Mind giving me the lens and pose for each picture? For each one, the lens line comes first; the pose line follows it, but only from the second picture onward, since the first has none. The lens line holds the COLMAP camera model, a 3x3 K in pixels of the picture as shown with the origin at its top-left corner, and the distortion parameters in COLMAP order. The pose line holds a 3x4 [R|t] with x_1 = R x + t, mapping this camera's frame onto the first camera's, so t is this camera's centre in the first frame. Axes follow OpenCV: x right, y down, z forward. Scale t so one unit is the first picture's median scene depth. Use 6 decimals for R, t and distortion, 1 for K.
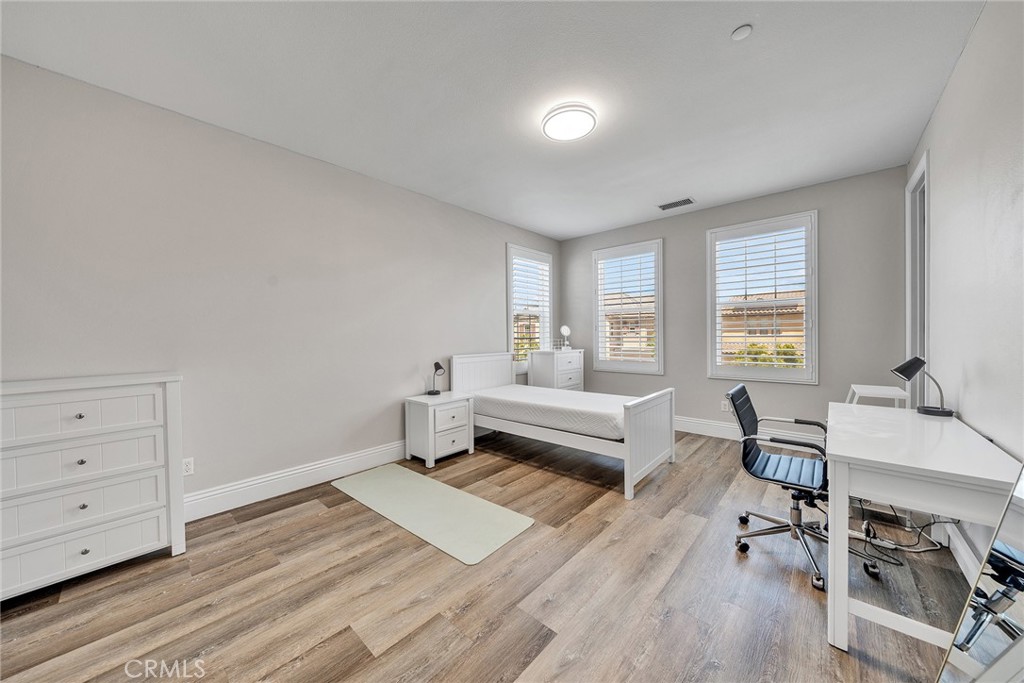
lens RADIAL K [[347.5, 0, 514.0], [0, 347.5, 340.2], [0, 0, 1]] dist [-0.002601, -0.000227]
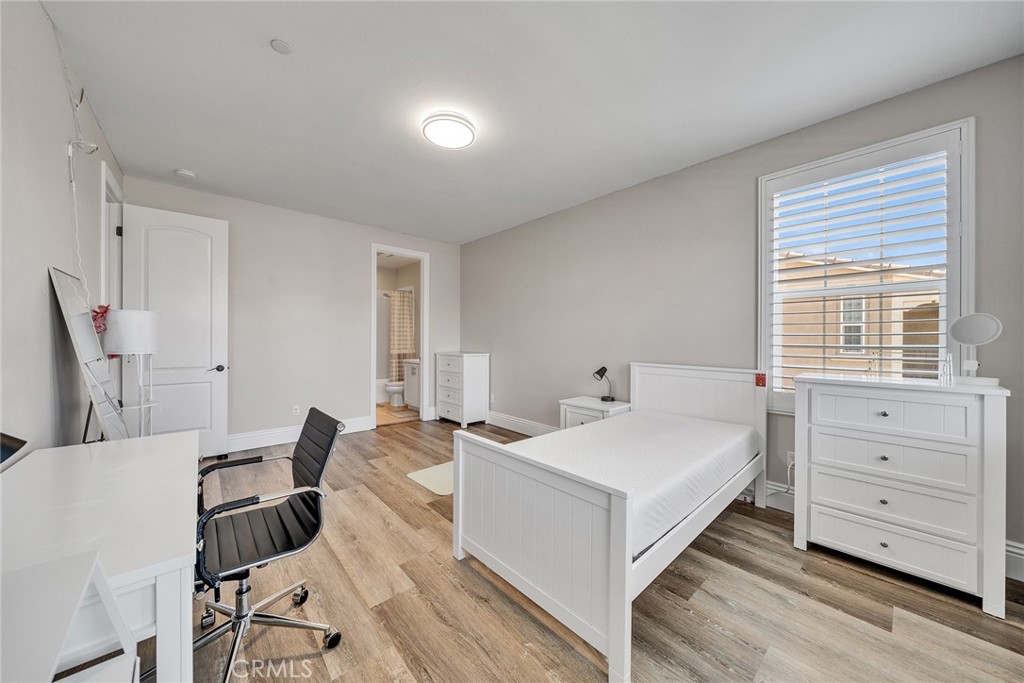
lens RADIAL K [[347.5, 0, 513.7], [0, 347.5, 340.0], [0, 0, 1]] dist [-0.002601, -0.000227]
pose [[-0.096338, 0.013683, -0.995255, 1.480600], [-0.012242, 0.999814, 0.014930, -0.048287], [0.995273, 0.013623, -0.096153, 1.634010]]
